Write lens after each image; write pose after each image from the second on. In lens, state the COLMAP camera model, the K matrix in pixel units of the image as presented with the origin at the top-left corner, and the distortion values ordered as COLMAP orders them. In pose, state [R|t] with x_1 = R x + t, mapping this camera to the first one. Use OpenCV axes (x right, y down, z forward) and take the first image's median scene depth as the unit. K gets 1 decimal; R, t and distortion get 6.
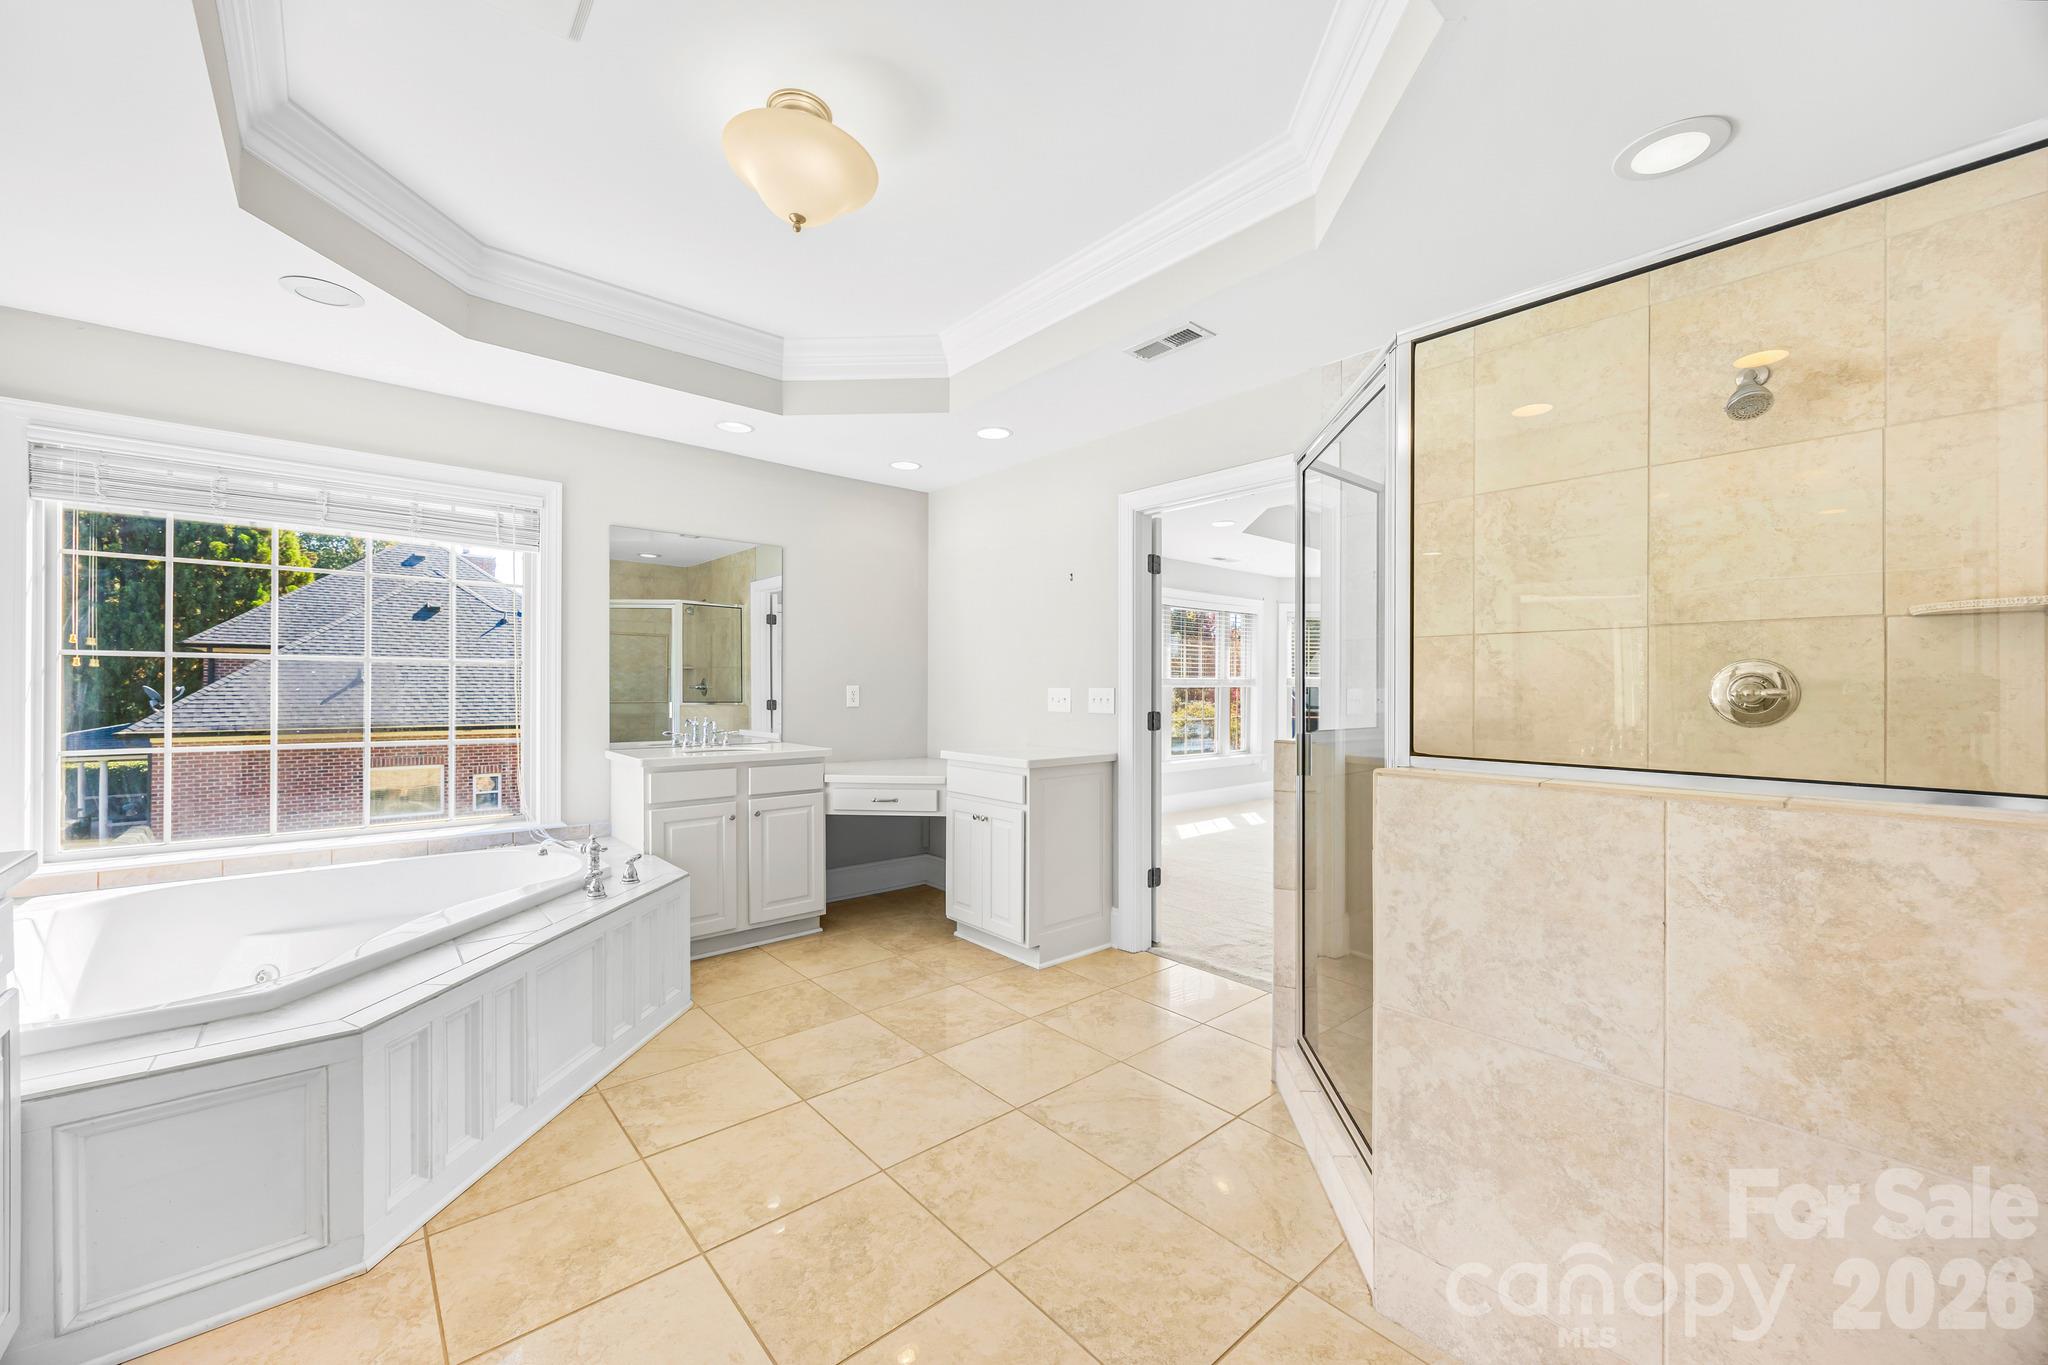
lens RADIAL K [[809.4, 0, 988.7], [0, 809.4, 688.2], [0, 0, 1]] dist [-0.000472, 0.000714]
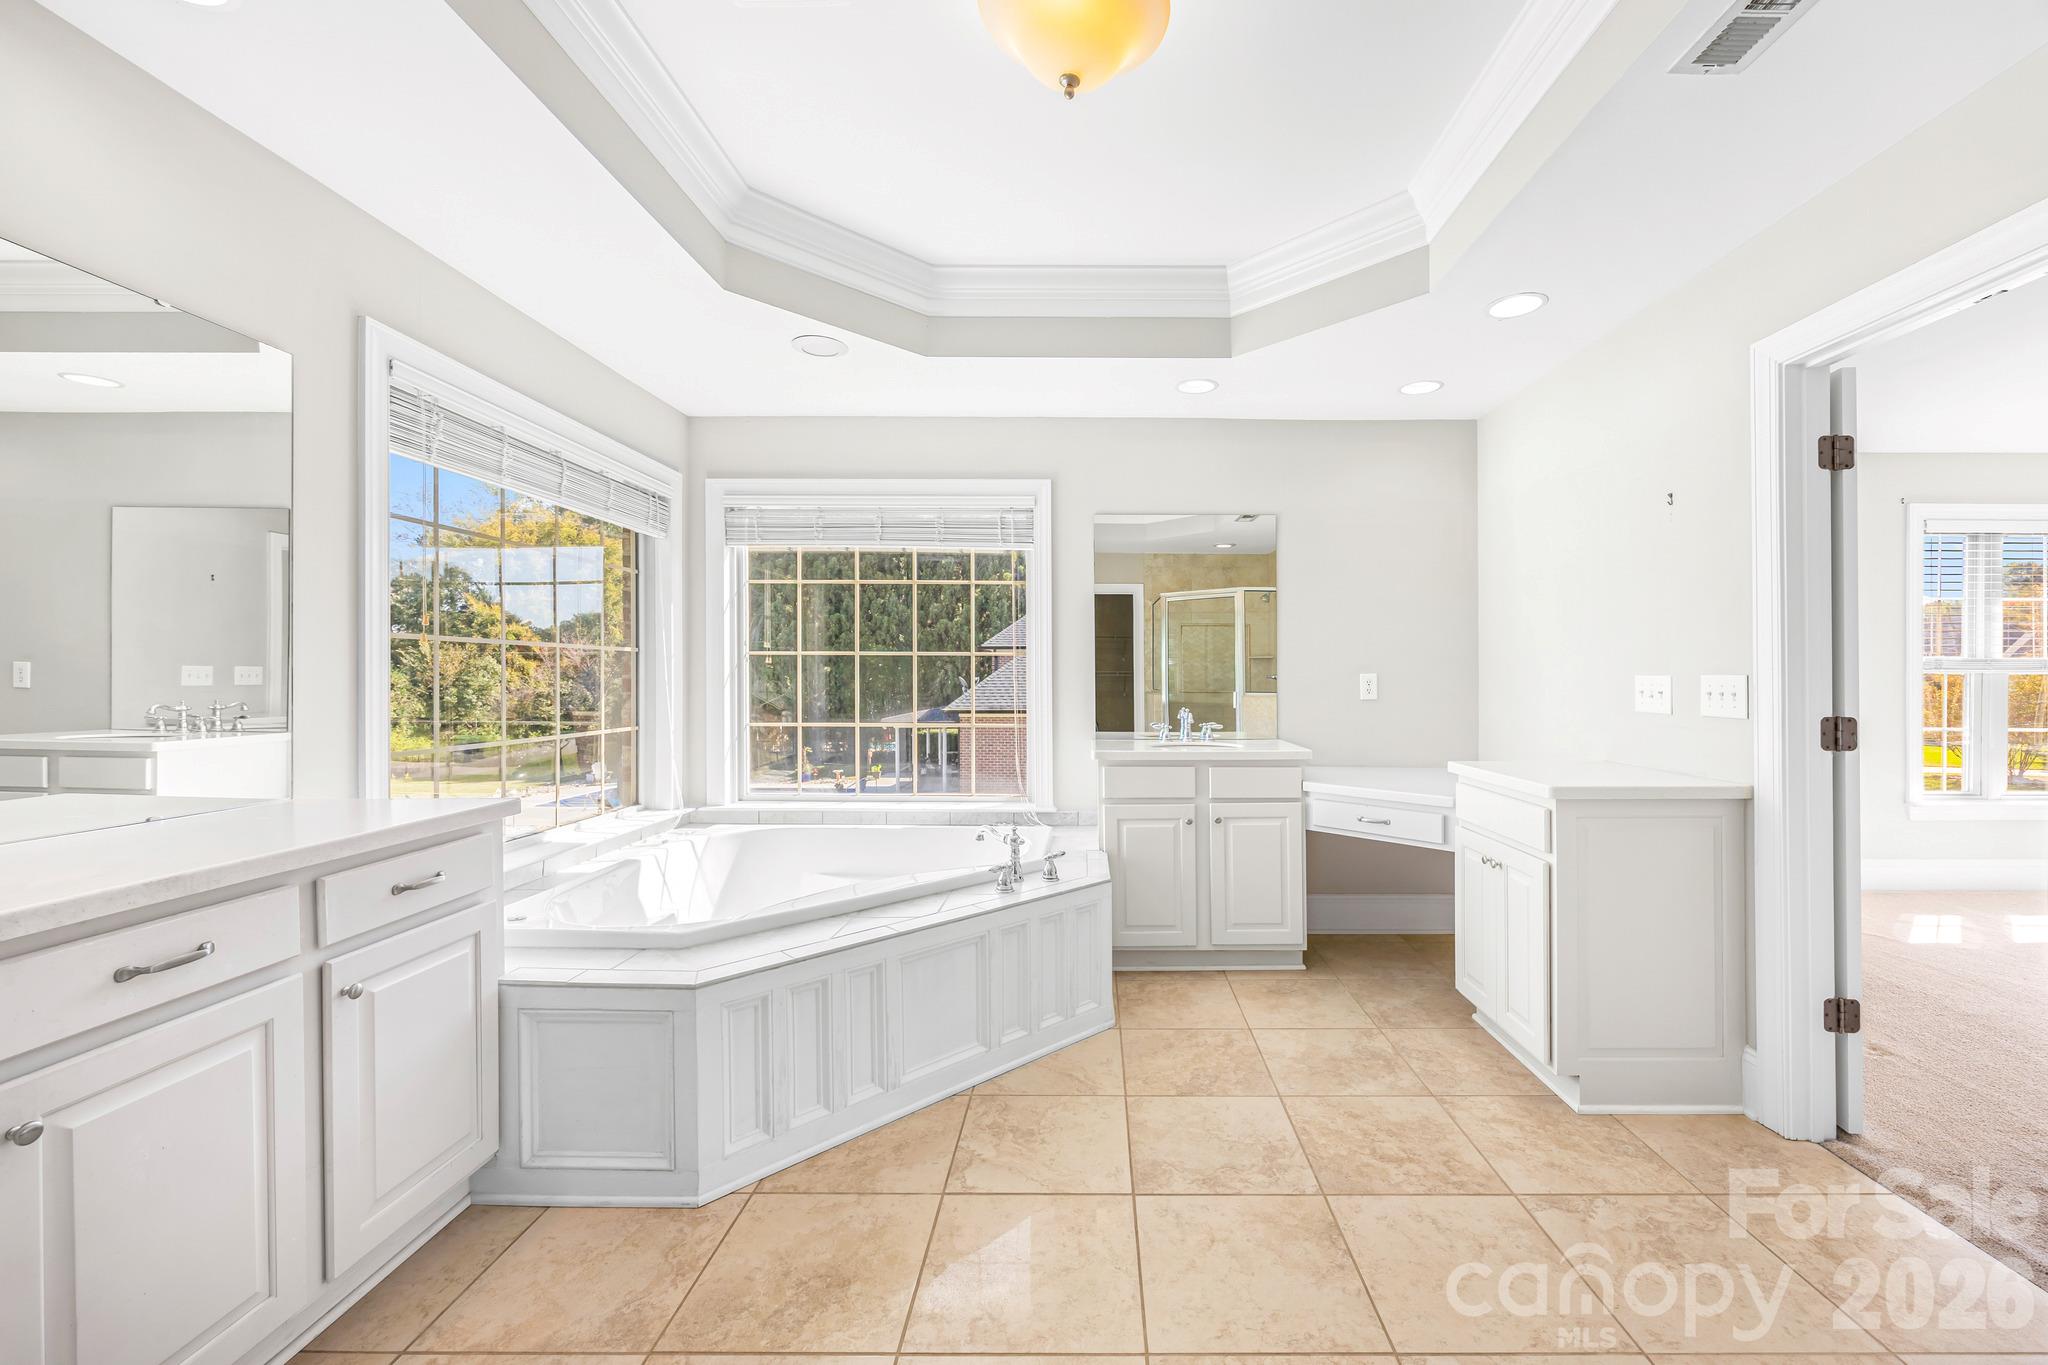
lens RADIAL K [[809.4, 0, 1043.5], [0, 809.4, 674.9], [0, 0, 1]] dist [-0.000472, 0.000714]
pose [[0.763175, -0.004476, -0.646177, 0.149288], [0.002265, 0.999988, -0.004251, 0.001090], [0.646188, 0.001780, 0.763176, 0.225871]]
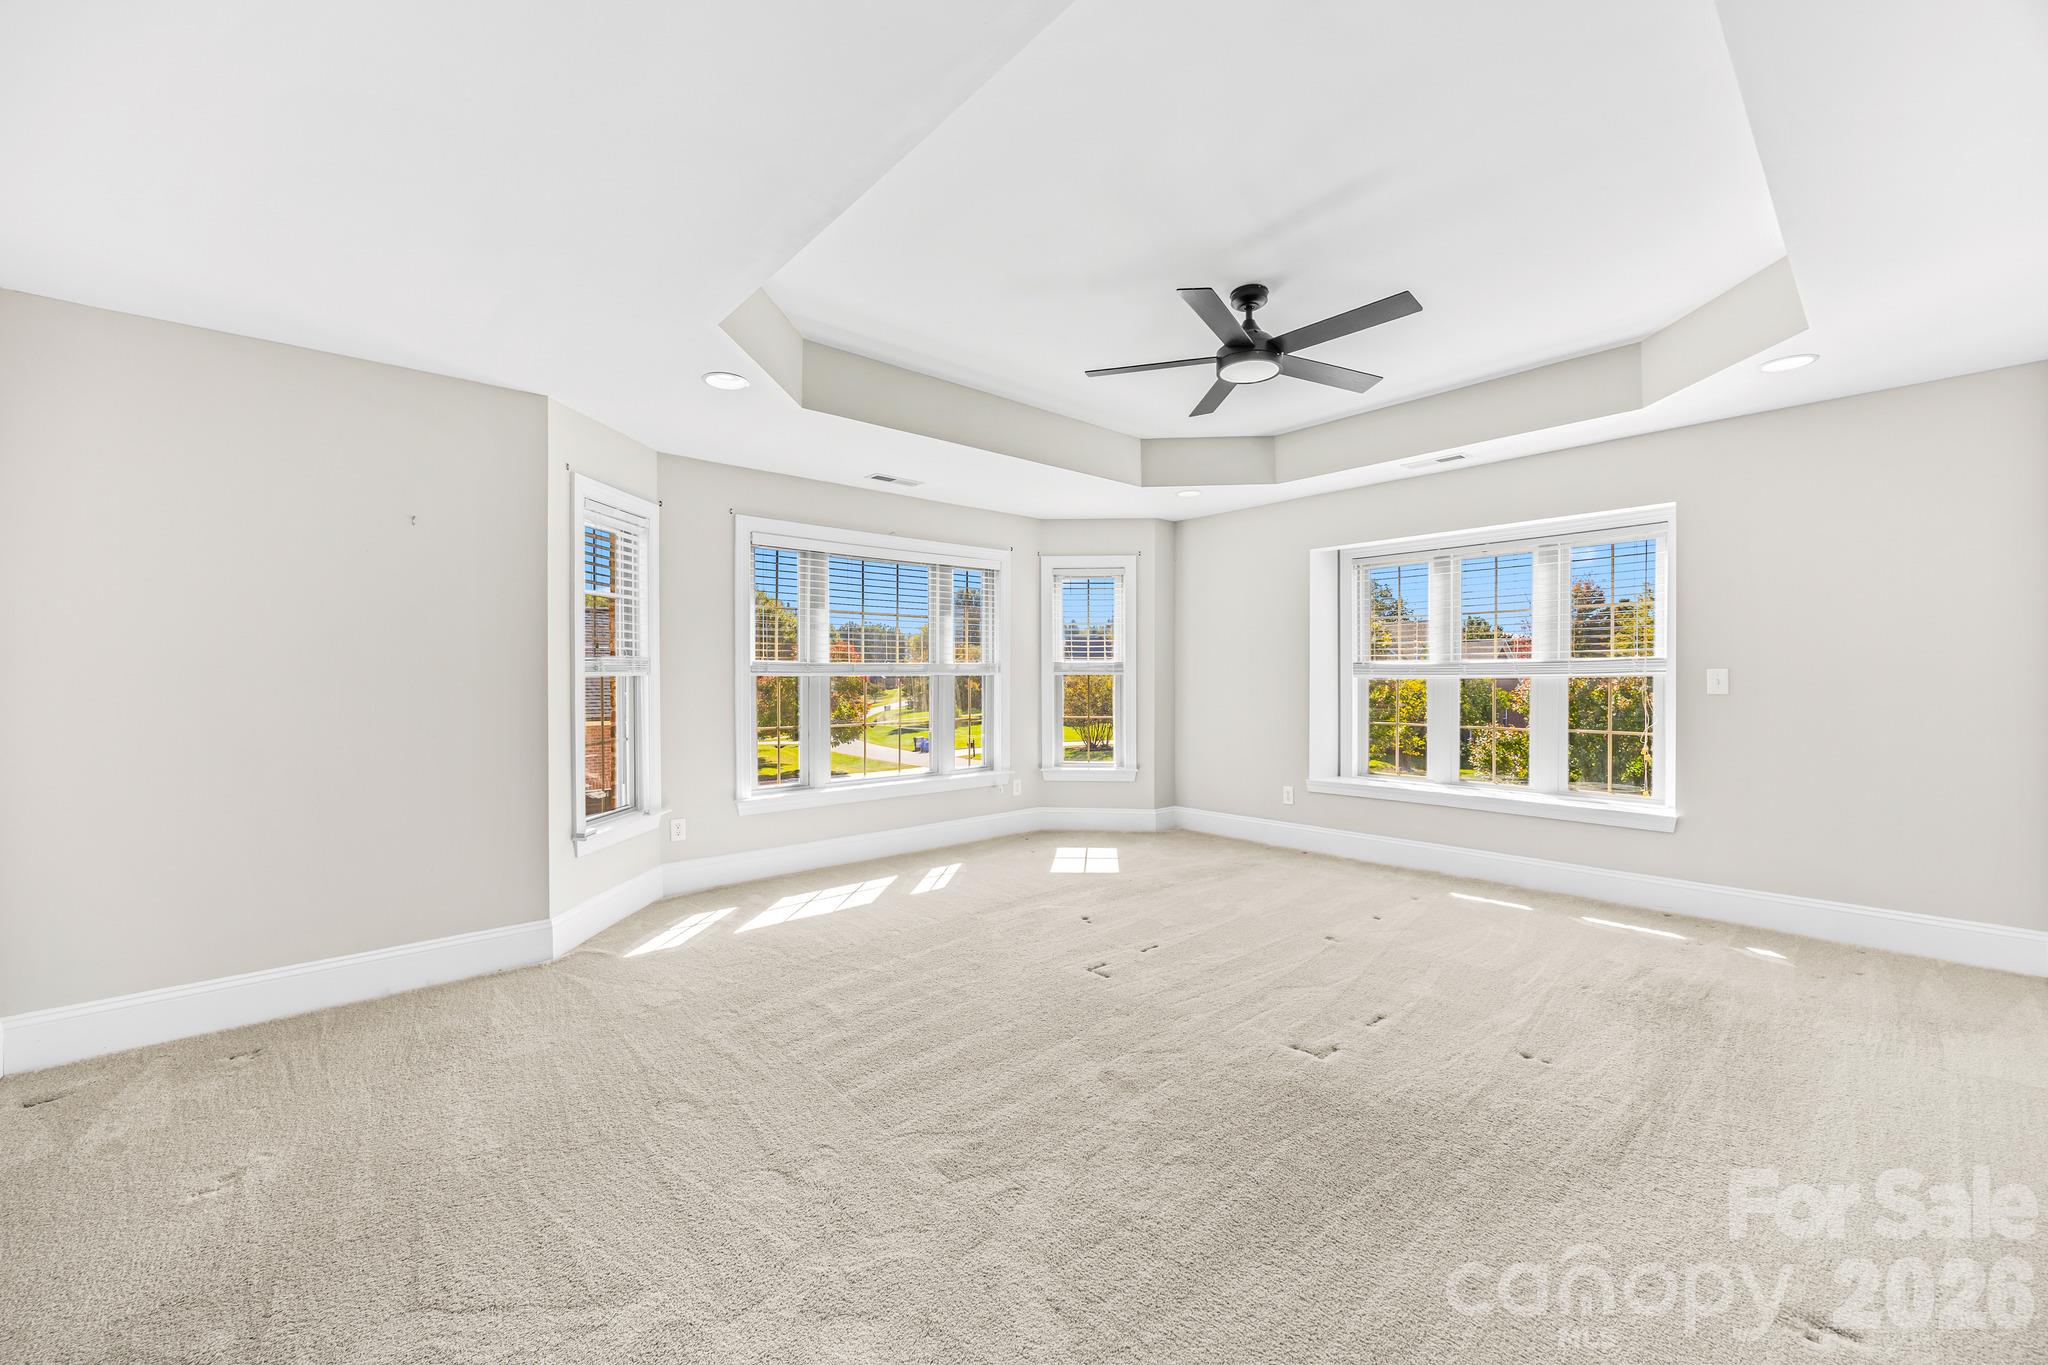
lens RADIAL K [[809.4, 0, 1024.5], [0, 809.4, 683.8], [0, 0, 1]] dist [-0.000472, 0.000714]
pose [[0.999741, -0.008210, 0.021218, 0.777803], [0.008105, 0.999954, 0.005073, 0.005259], [-0.021258, -0.004899, 0.999762, 0.708716]]
